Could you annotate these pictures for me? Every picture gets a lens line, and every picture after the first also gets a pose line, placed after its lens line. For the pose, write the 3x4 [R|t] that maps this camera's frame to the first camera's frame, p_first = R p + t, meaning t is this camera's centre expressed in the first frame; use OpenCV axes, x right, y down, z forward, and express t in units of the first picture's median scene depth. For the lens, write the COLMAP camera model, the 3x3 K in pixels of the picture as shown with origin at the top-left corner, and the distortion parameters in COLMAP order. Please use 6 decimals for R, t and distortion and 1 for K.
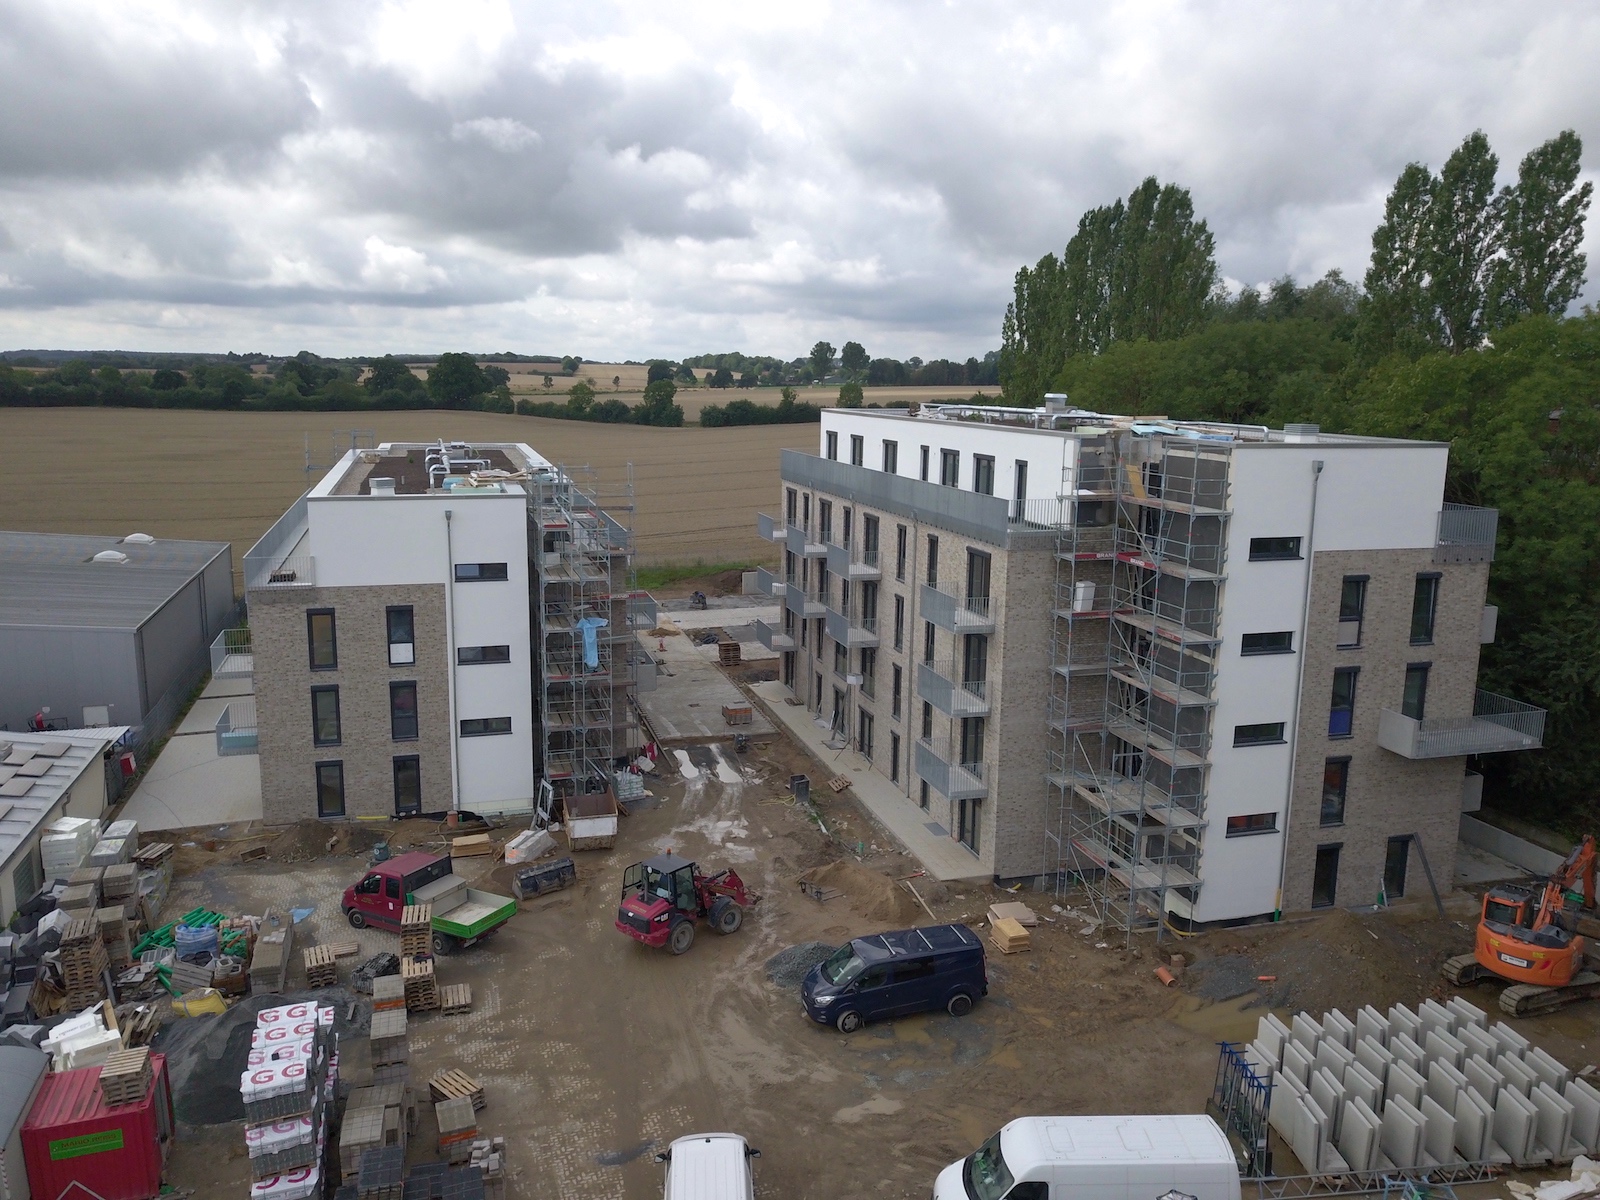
lens RADIAL K [[1223.0, 0, 802.1], [0, 1223.0, 600.2], [0, 0, 1]] dist [0.013325, -0.009959]
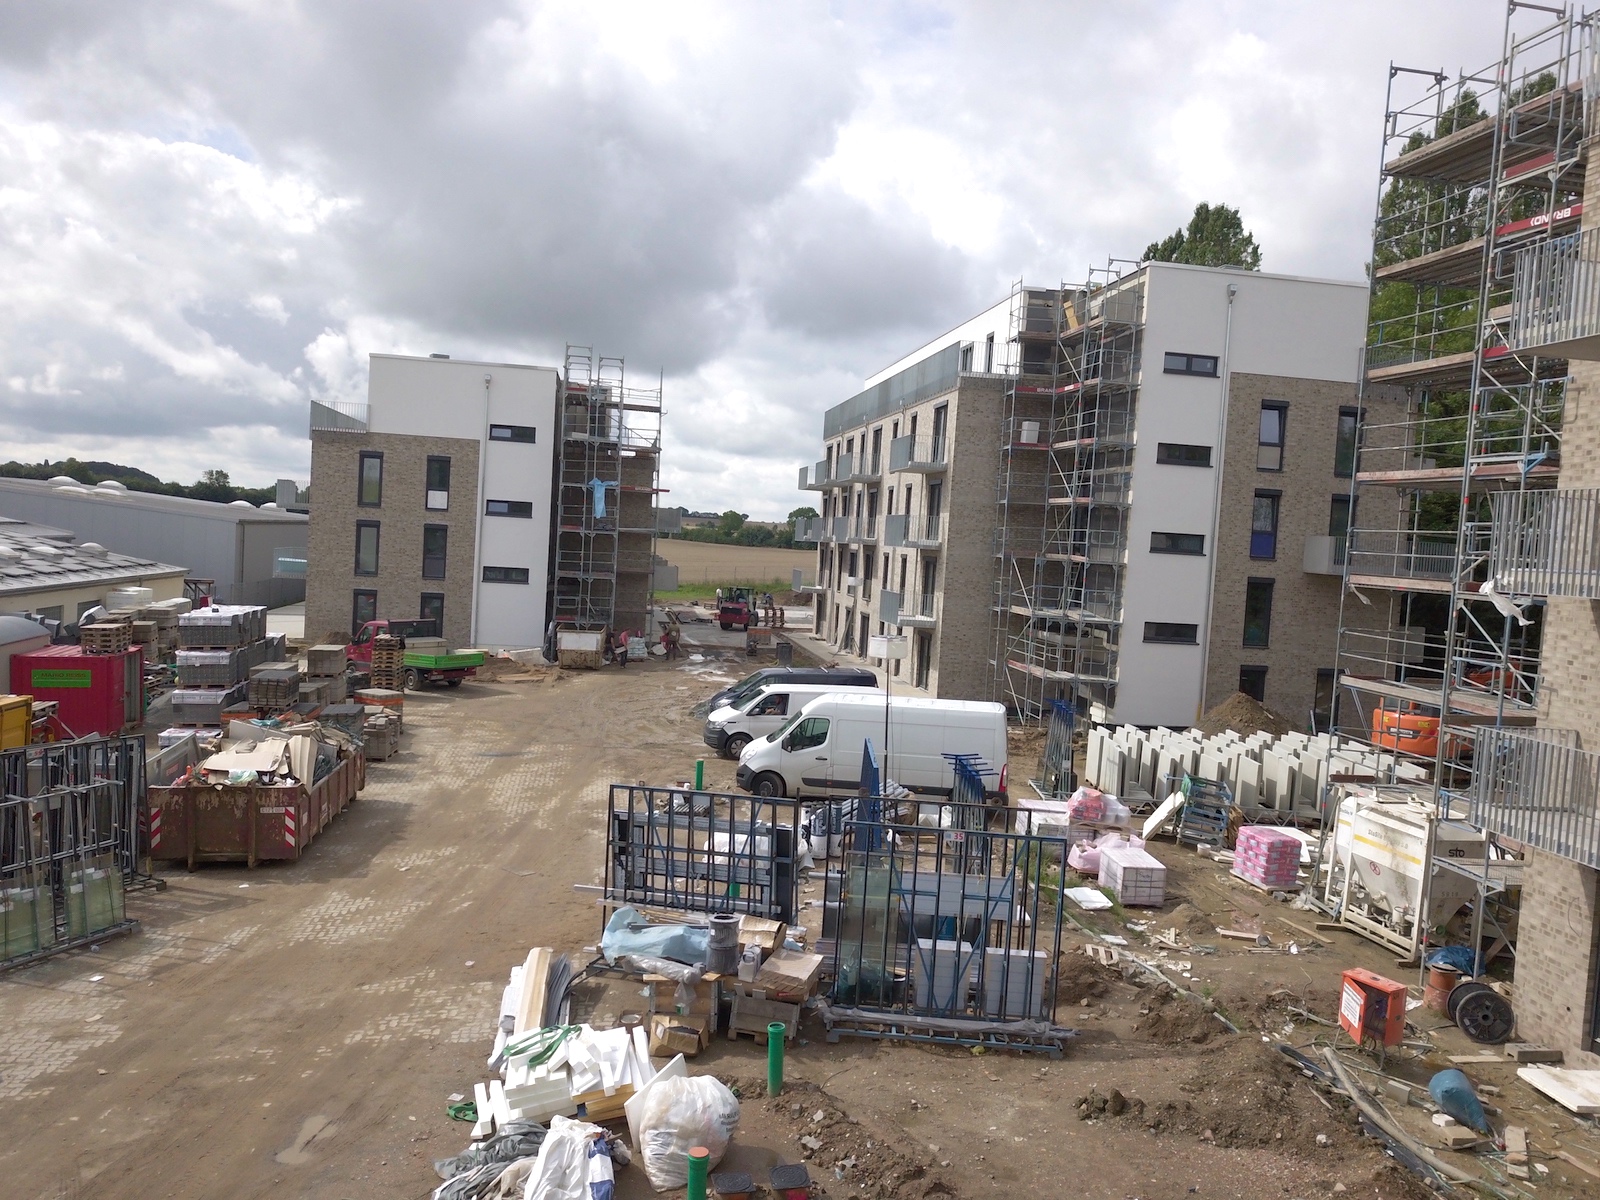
lens RADIAL K [[1223.0, 0, 803.1], [0, 1223.0, 600.3], [0, 0, 1]] dist [0.013325, -0.009959]
pose [[0.990111, 0.050296, -0.130963, 0.180725], [-0.067856, 0.988753, -0.133276, 0.297249], [0.122787, 0.140844, 0.982388, -0.063748]]
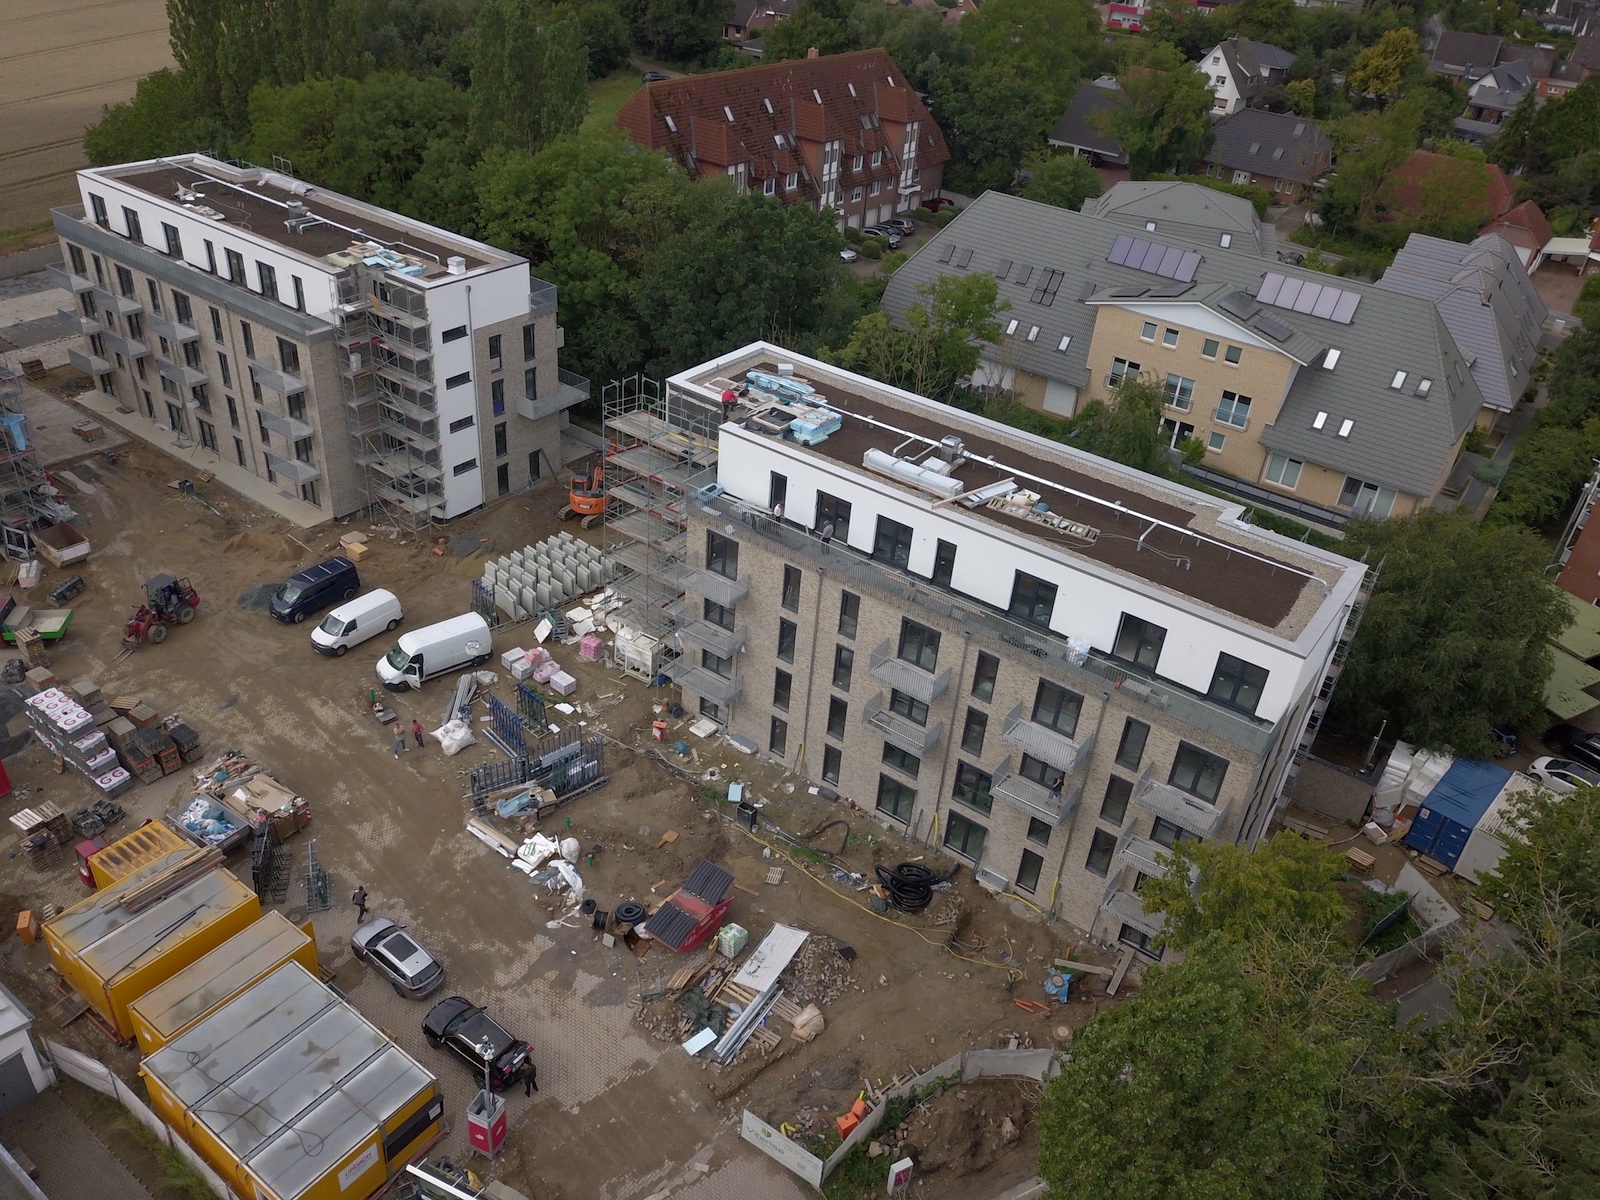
lens RADIAL K [[1223.0, 0, 802.3], [0, 1223.0, 592.7], [0, 0, 1]] dist [0.013325, -0.009959]
pose [[0.795069, -0.284652, 0.535573, -0.305382], [0.046228, 0.908900, 0.414445, -0.407776], [-0.604755, -0.304754, 0.735797, -0.815040]]
